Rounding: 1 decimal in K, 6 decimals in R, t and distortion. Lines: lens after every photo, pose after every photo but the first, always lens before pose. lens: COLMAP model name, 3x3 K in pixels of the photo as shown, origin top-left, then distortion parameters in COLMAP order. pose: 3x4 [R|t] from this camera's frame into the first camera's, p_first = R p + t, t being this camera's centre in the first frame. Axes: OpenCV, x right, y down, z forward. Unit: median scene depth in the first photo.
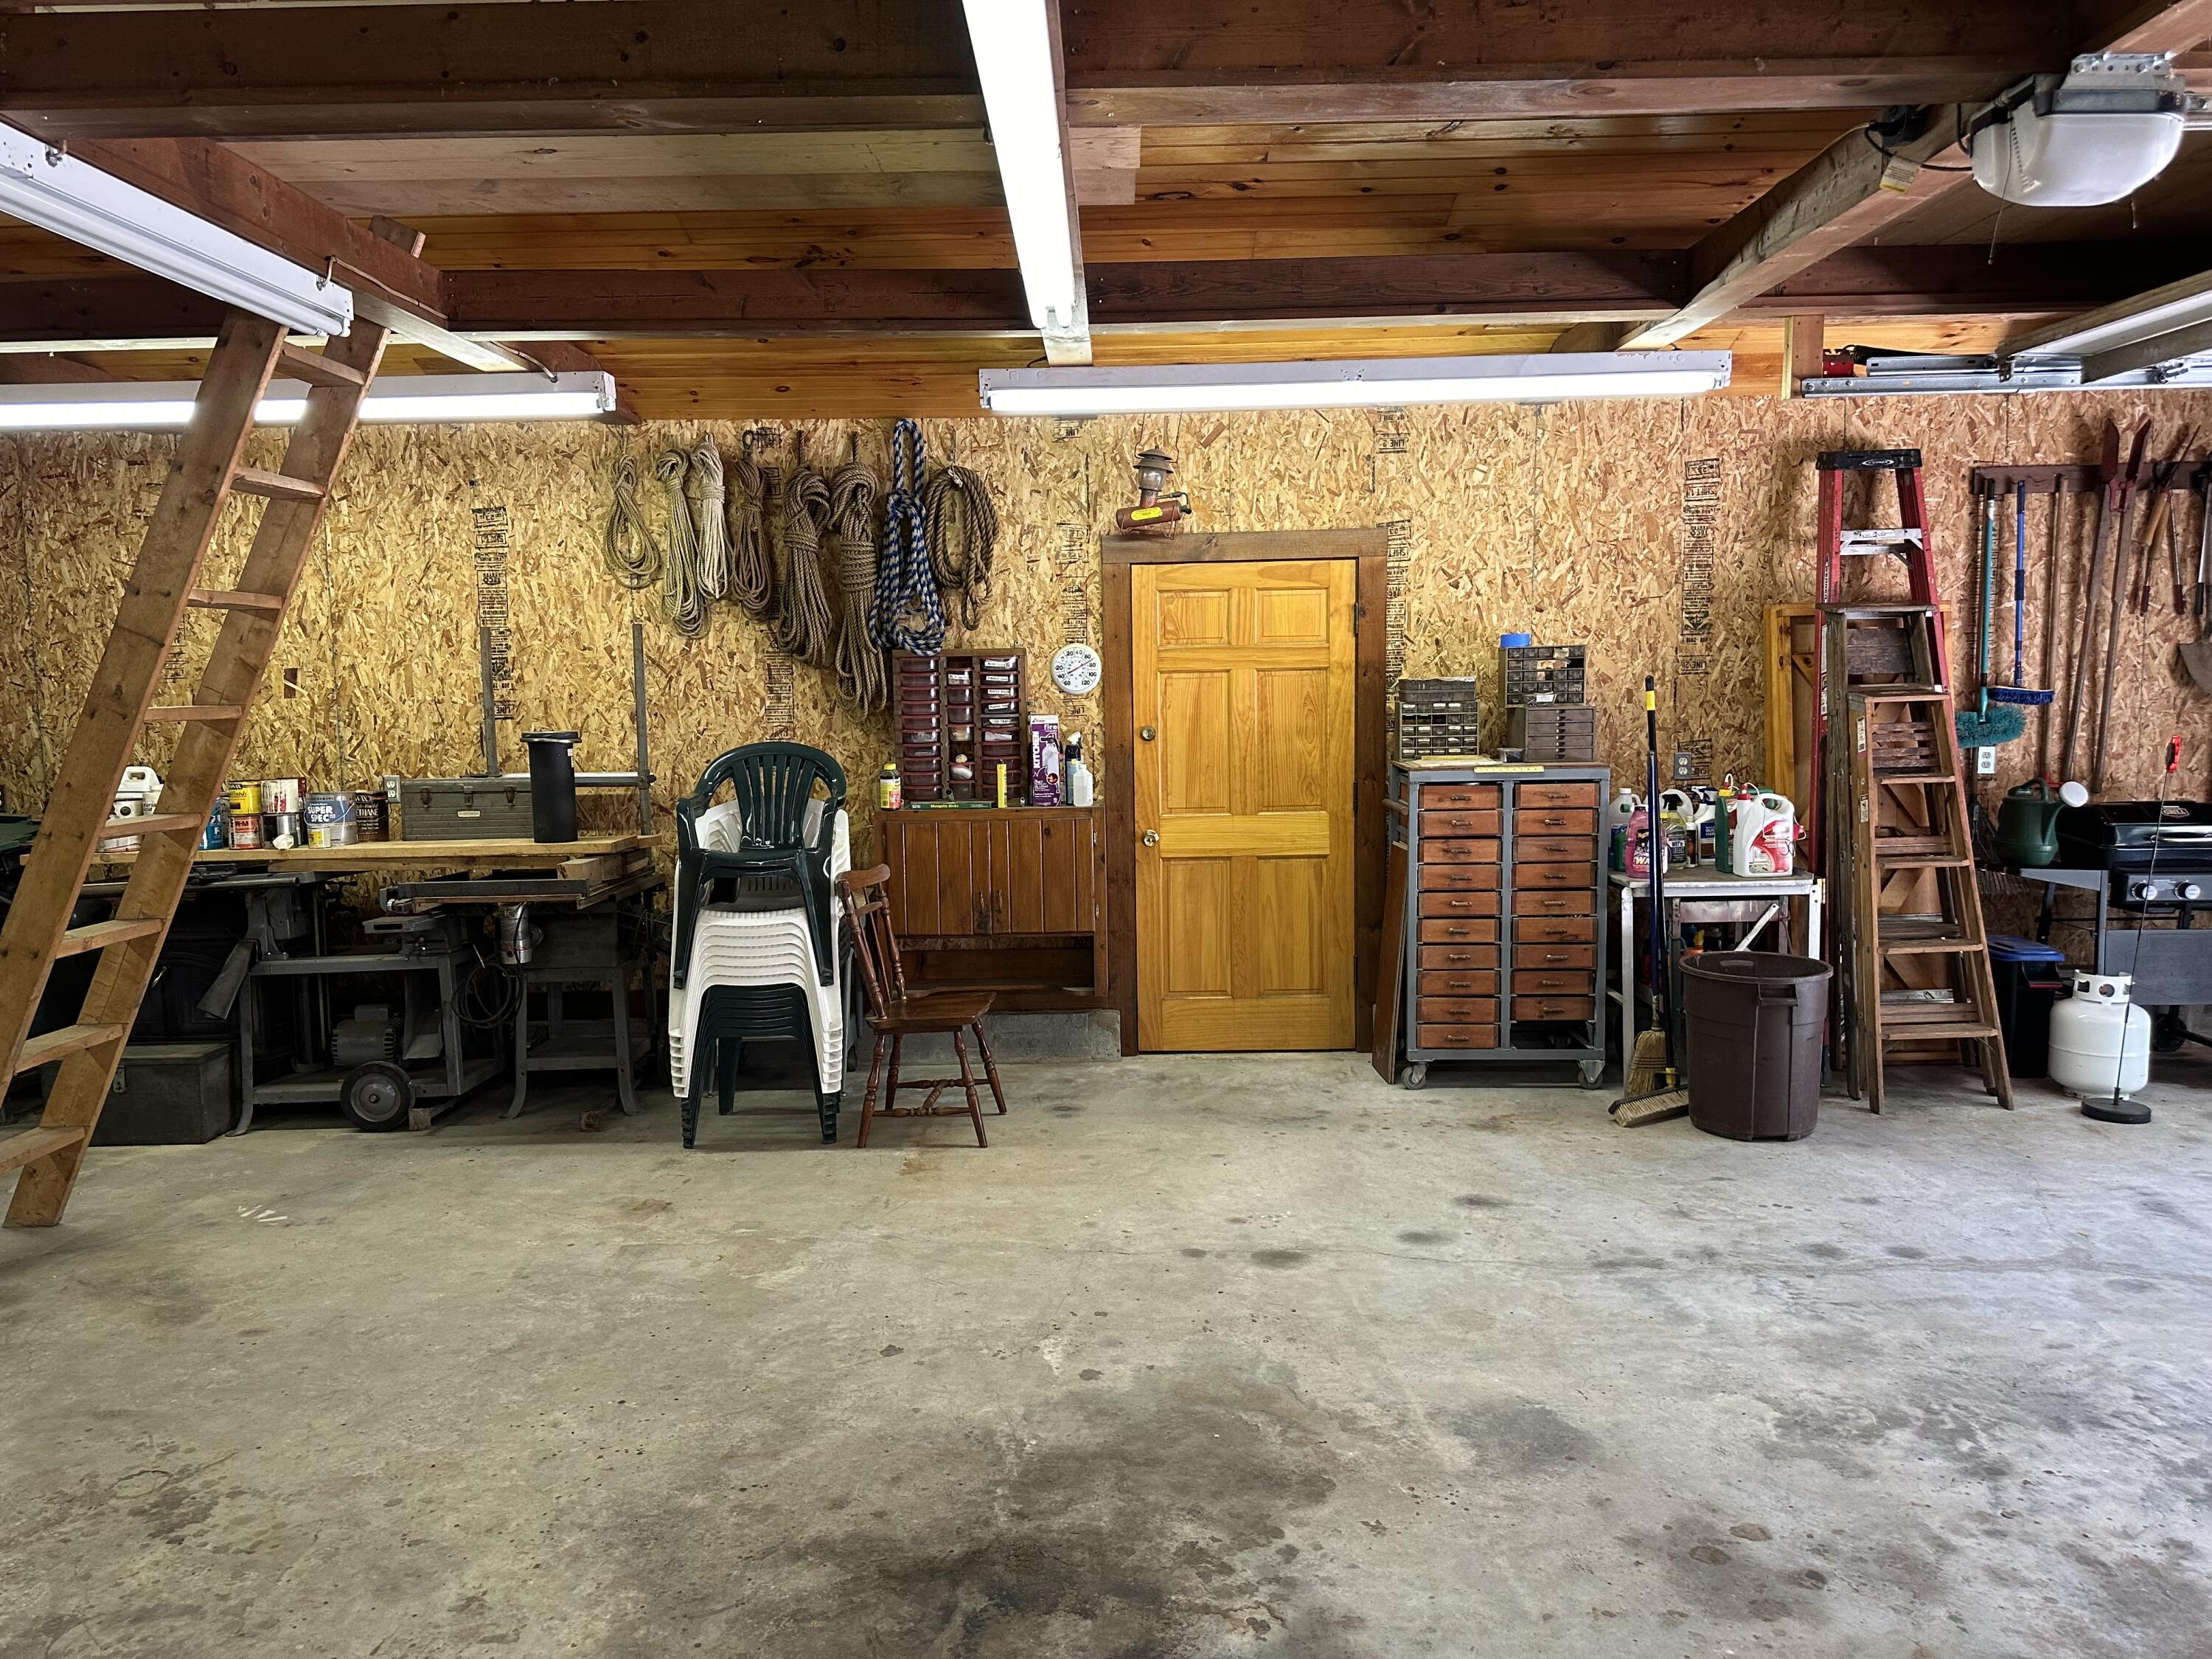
lens RADIAL K [[1572.9, 0, 1119.5], [0, 1572.9, 835.7], [0, 0, 1]] dist [0.055314, -0.055837]
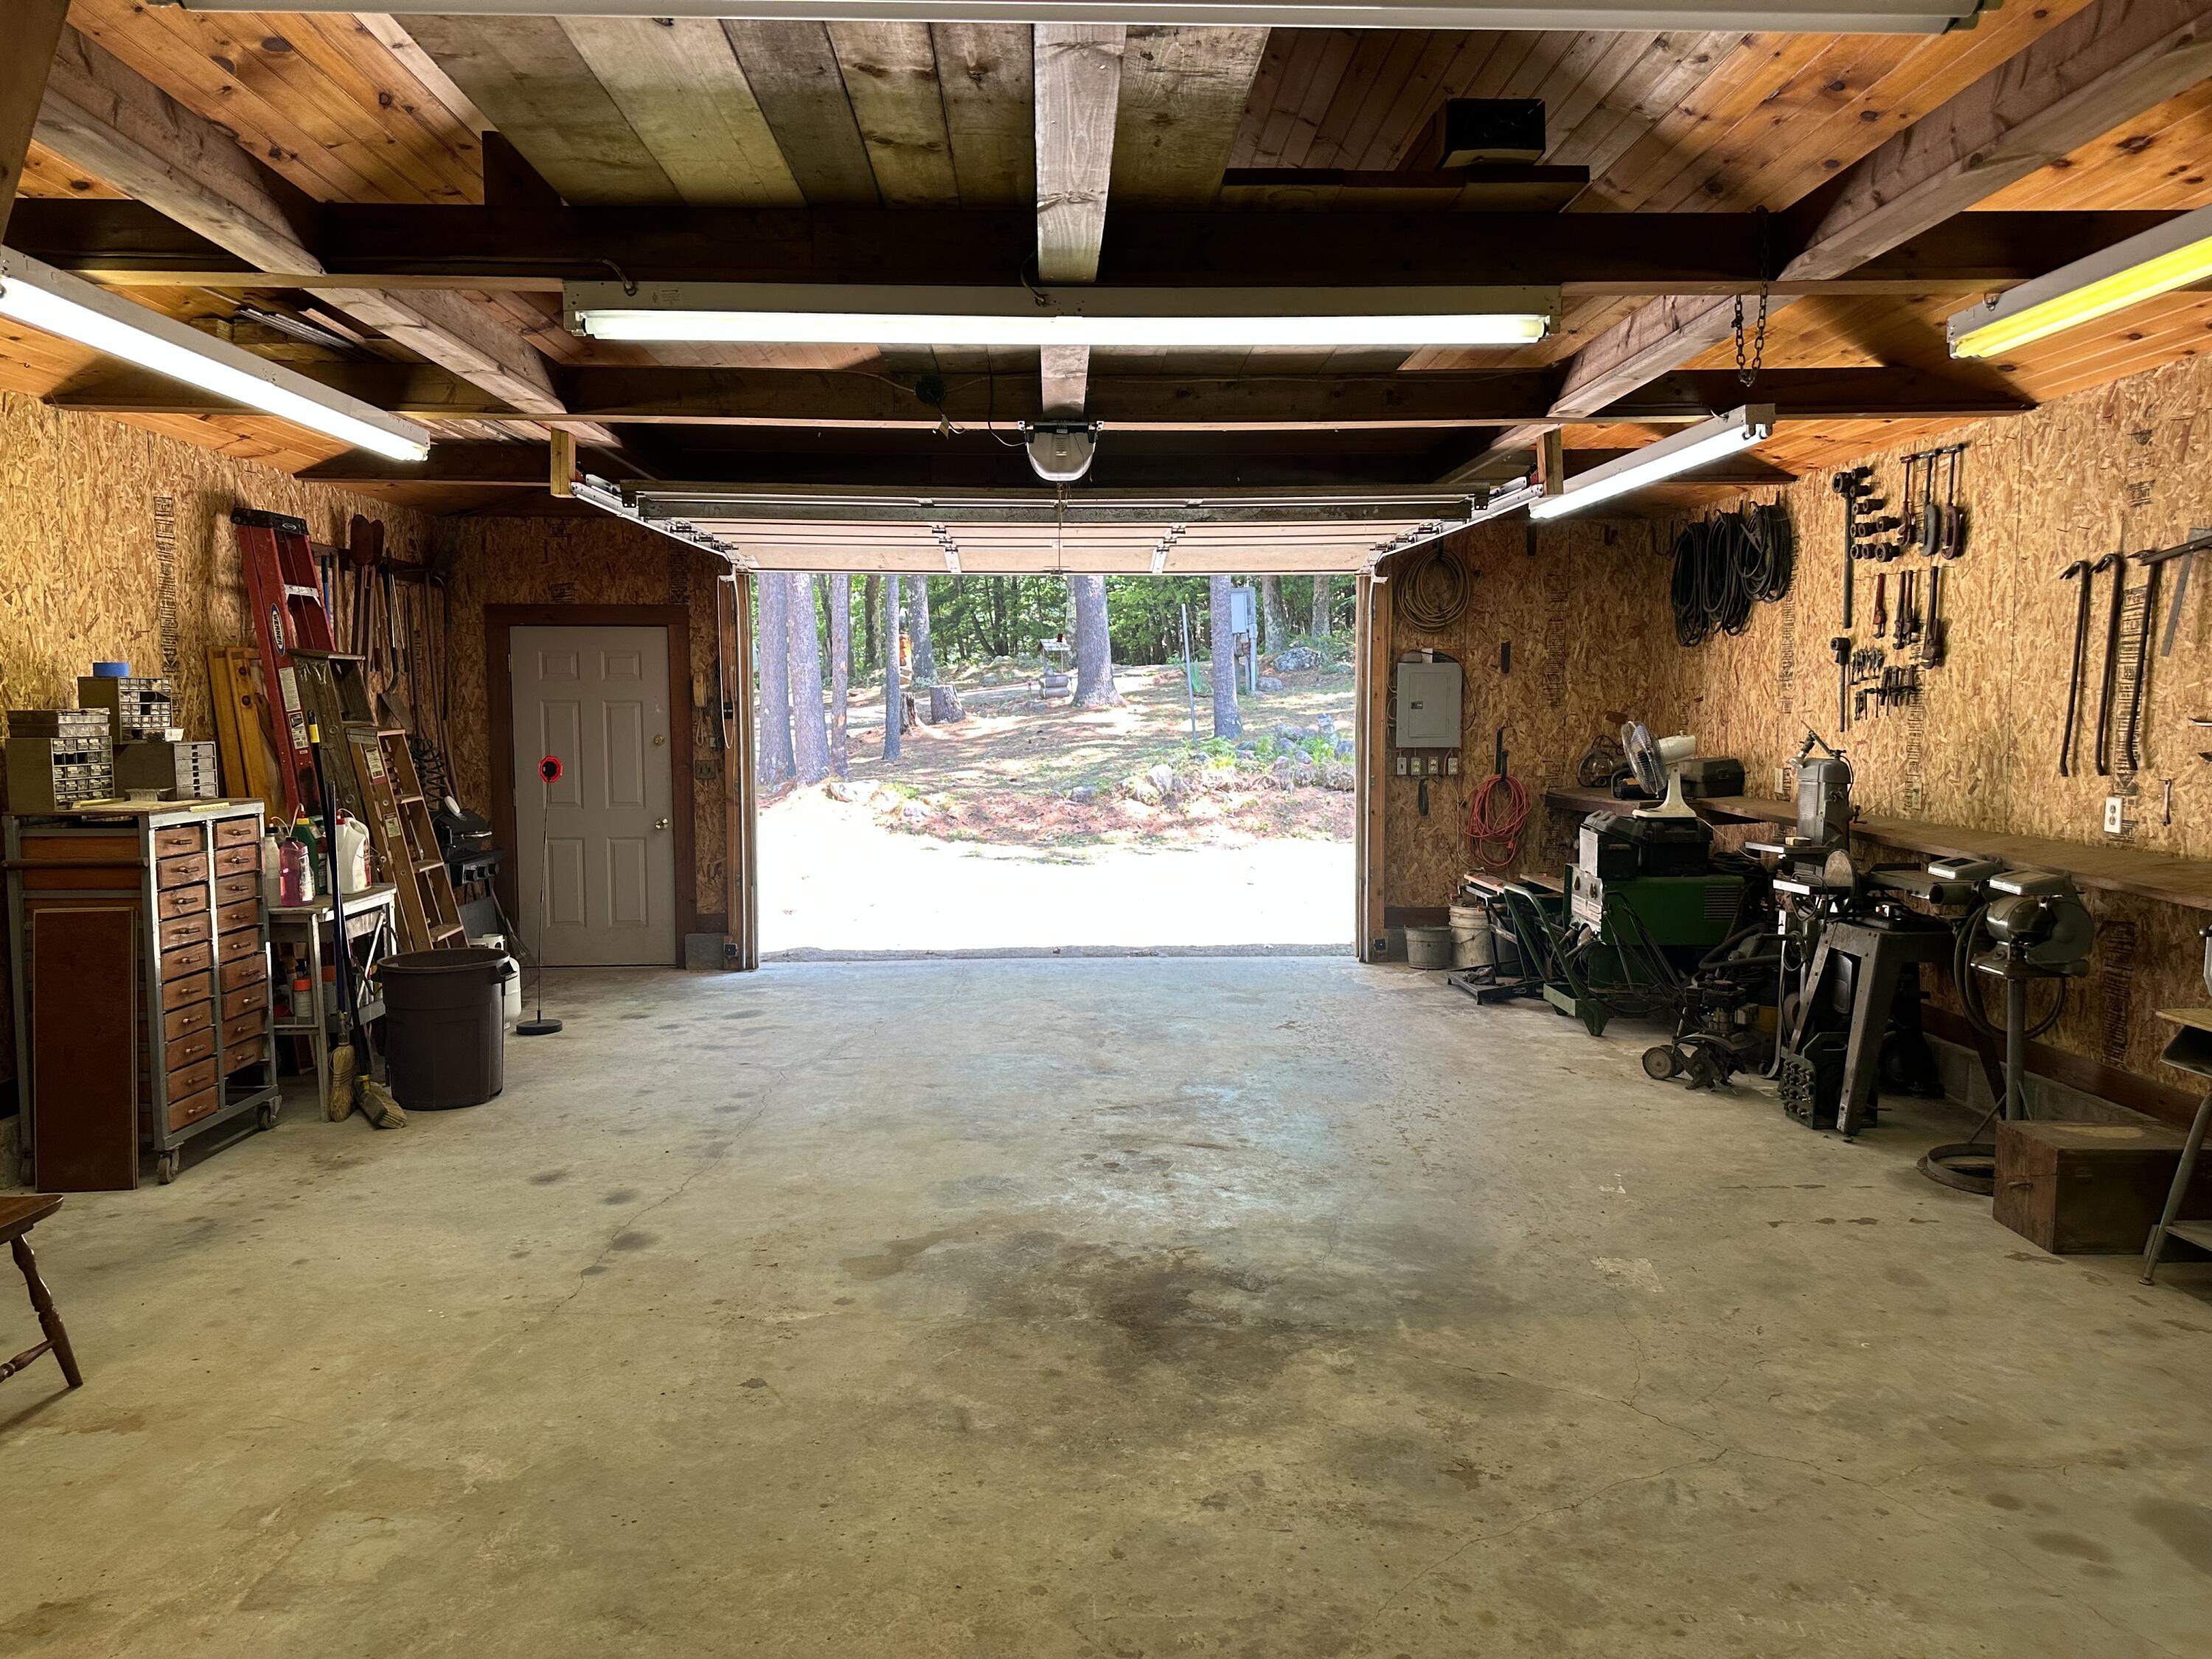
lens RADIAL K [[1572.9, 0, 1115.0], [0, 1572.9, 809.4], [0, 0, 1]] dist [0.055314, -0.055837]
pose [[-0.056674, -0.048281, 0.997225, -0.935125], [0.117986, 0.991507, 0.054710, -0.038083], [-0.991397, 0.120759, -0.050496, 0.675433]]
